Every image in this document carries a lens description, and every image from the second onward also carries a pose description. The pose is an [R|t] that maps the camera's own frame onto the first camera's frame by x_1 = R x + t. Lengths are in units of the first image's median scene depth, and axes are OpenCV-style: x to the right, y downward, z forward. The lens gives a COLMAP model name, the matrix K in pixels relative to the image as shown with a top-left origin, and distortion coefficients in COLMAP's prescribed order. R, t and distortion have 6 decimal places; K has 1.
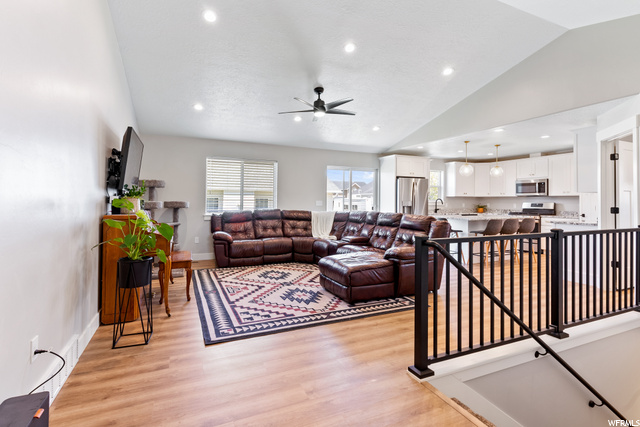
lens RADIAL K [[306.0, 0, 313.0], [0, 306.0, 200.7], [0, 0, 1]] dist [0.000417, -0.000394]
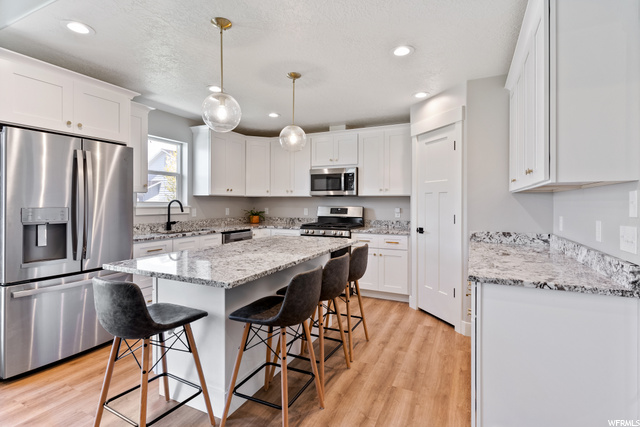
lens RADIAL K [[306.0, 0, 317.6], [0, 306.0, 204.3], [0, 0, 1]] dist [0.000417, -0.000394]
pose [[0.752503, -0.007728, 0.658543, 0.289534], [0.000046, 0.999932, 0.011682, -0.005520], [-0.658588, -0.008760, 0.752452, 0.551481]]
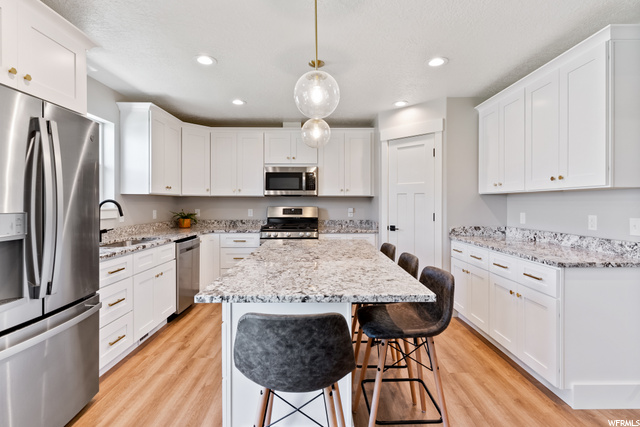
lens RADIAL K [[306.0, 0, 315.4], [0, 306.0, 206.0], [0, 0, 1]] dist [0.000417, -0.000394]
pose [[0.388578, -0.015900, 0.921278, 0.204387], [0.000403, 0.999854, 0.017086, -0.005634], [-0.921416, -0.006268, 0.388528, 0.709102]]
